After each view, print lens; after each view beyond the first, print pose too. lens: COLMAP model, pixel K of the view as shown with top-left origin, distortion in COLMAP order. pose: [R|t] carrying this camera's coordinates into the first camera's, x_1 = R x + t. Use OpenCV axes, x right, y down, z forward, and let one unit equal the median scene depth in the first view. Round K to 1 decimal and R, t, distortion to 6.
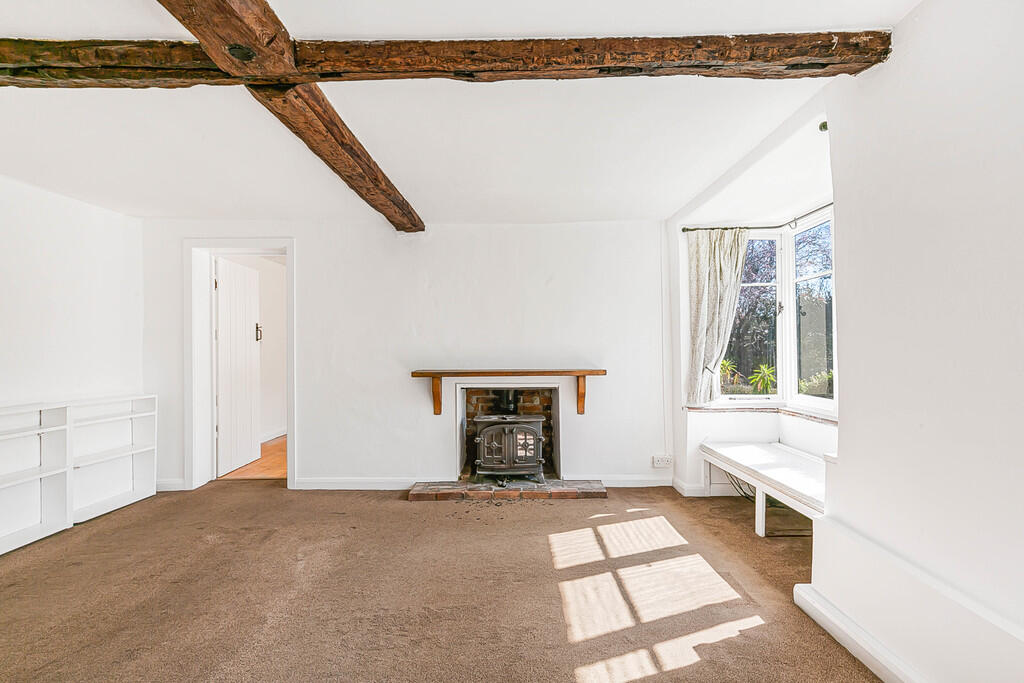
lens RADIAL K [[466.3, 0, 511.5], [0, 466.3, 350.0], [0, 0, 1]] dist [-0.000495, -0.000135]
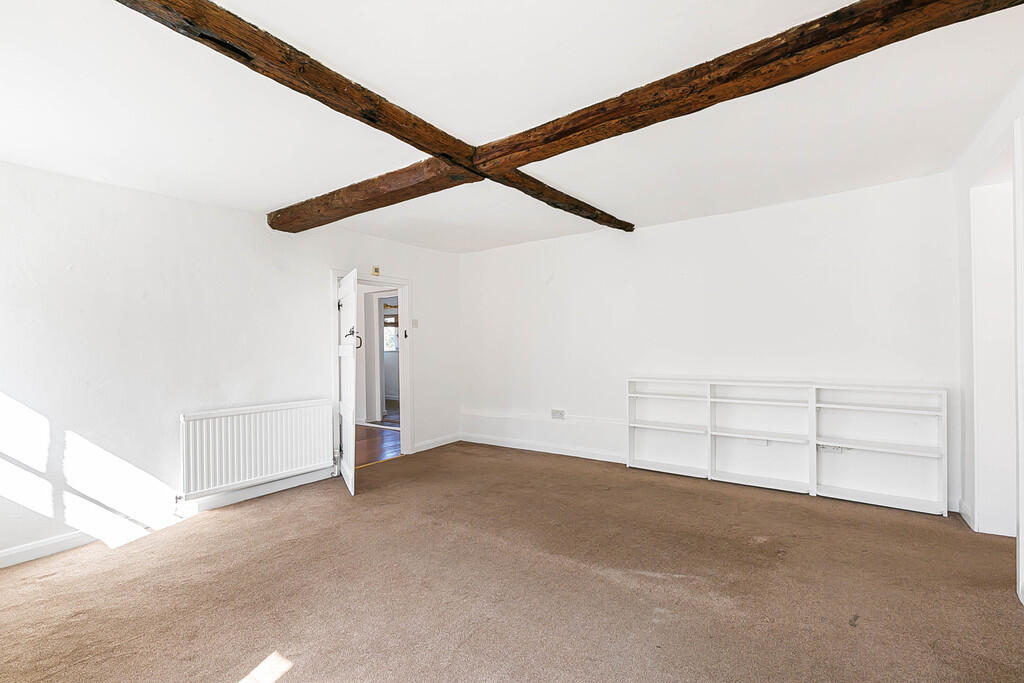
lens RADIAL K [[466.3, 0, 511.5], [0, 466.3, 350.0], [0, 0, 1]] dist [-0.000495, -0.000135]
pose [[-0.582907, 0.023557, -0.812197, 0.309626], [0.031014, 0.999496, 0.006731, -0.000344], [0.811946, -0.021266, -0.583344, 0.917850]]
